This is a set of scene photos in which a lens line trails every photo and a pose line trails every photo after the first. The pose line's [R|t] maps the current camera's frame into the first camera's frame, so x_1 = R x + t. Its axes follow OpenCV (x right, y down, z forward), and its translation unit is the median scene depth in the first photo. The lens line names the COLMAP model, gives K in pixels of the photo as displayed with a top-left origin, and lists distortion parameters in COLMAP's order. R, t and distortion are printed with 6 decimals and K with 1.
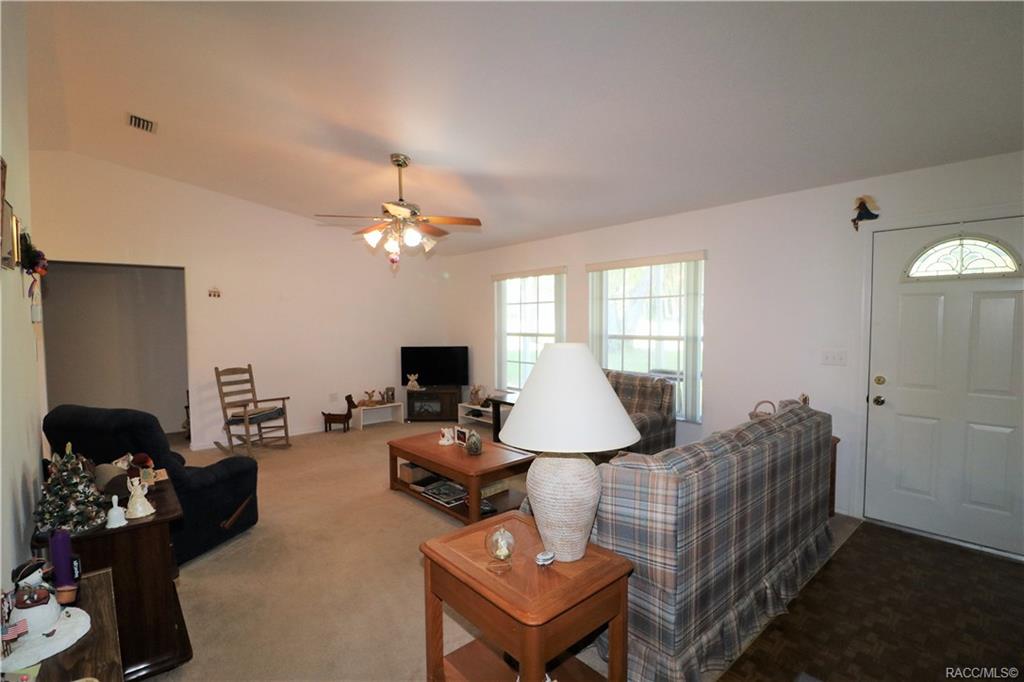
lens RADIAL K [[470.5, 0, 512.0], [0, 470.5, 341.0], [0, 0, 1]] dist [0.000196, -0.008985]
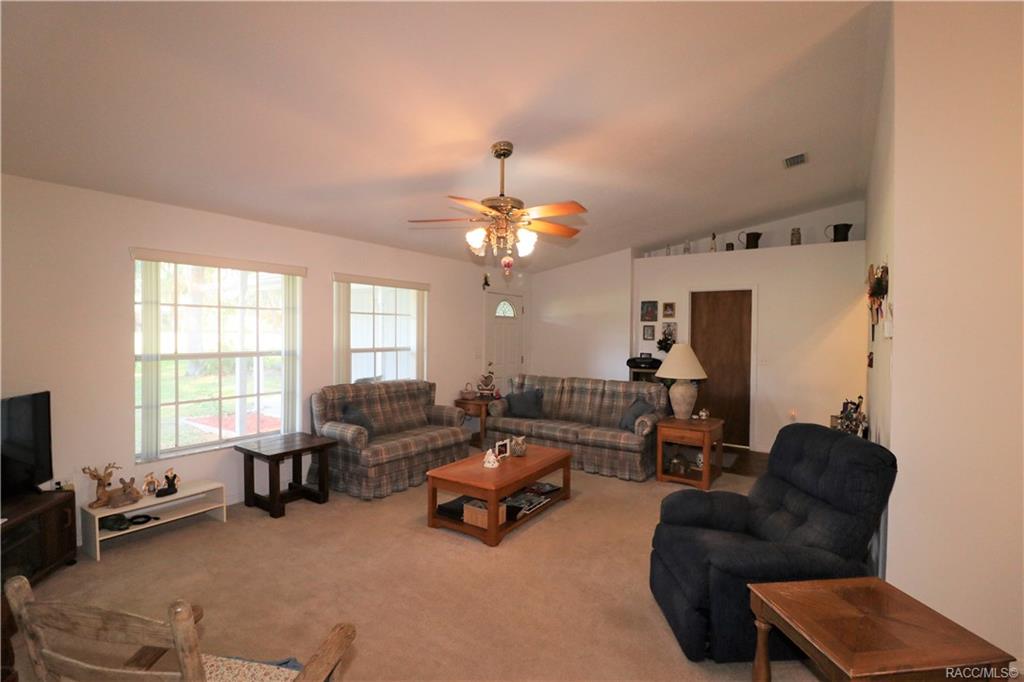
lens RADIAL K [[479.7, 0, 512.0], [0, 479.7, 341.0], [0, 0, 1]] dist [0.001168, -0.000154]
pose [[-0.275457, -0.012893, 0.961227, -0.771907], [0.041002, 0.998843, 0.025147, -0.038655], [-0.960439, 0.046339, -0.274610, 0.878993]]
